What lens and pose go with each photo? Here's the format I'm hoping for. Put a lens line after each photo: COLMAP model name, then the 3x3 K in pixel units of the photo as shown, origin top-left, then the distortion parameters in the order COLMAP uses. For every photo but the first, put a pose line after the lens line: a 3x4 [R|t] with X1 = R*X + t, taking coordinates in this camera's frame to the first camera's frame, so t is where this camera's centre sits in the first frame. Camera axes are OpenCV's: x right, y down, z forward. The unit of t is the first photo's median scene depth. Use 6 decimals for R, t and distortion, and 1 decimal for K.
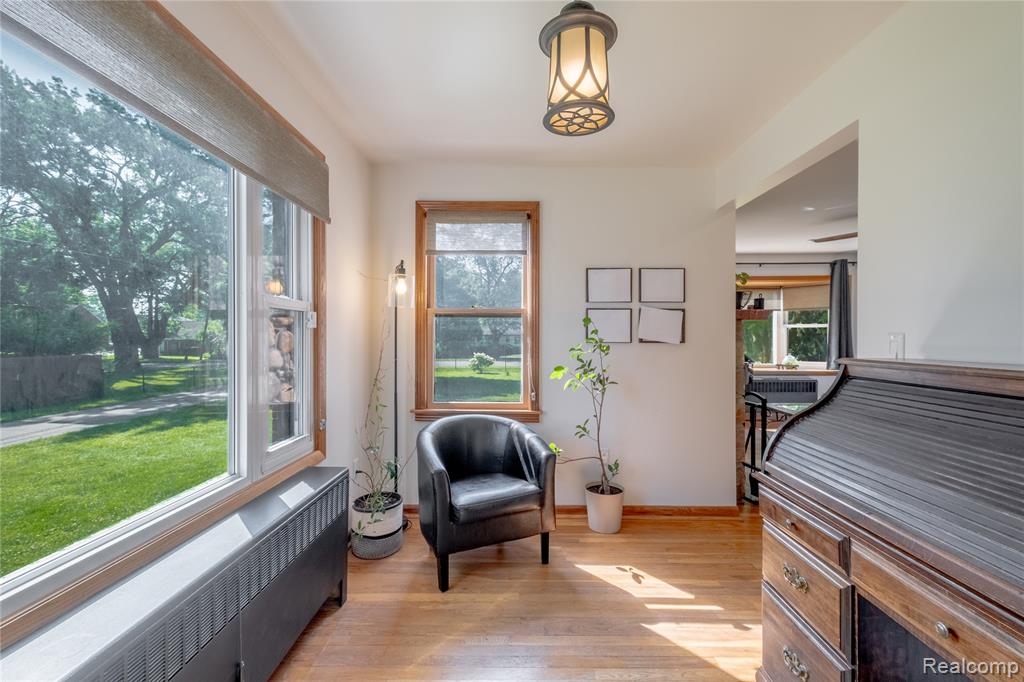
lens RADIAL K [[438.5, 0, 512.0], [0, 438.5, 341.0], [0, 0, 1]] dist [0.004485, 0.000557]
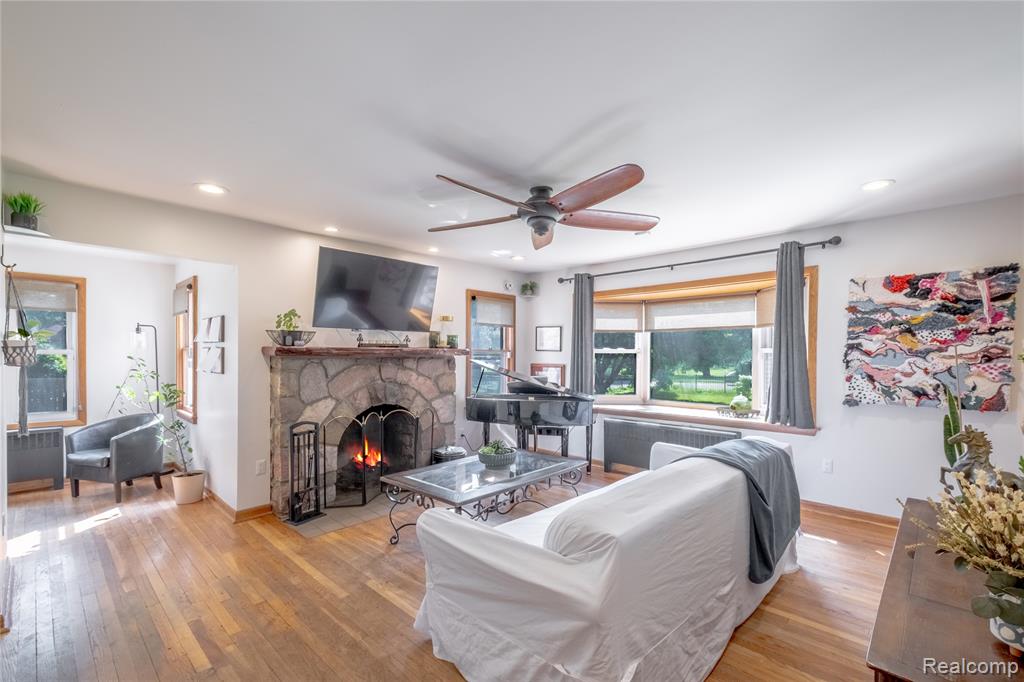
lens RADIAL K [[449.7, 0, 511.8], [0, 449.7, 358.3], [0, 0, 1]] dist [0.002625, 0.000100]
pose [[0.735632, 0.006437, -0.677350, 0.874907], [-0.007679, 0.999970, 0.001164, -0.022638], [0.677337, 0.004345, 0.735660, 0.278831]]
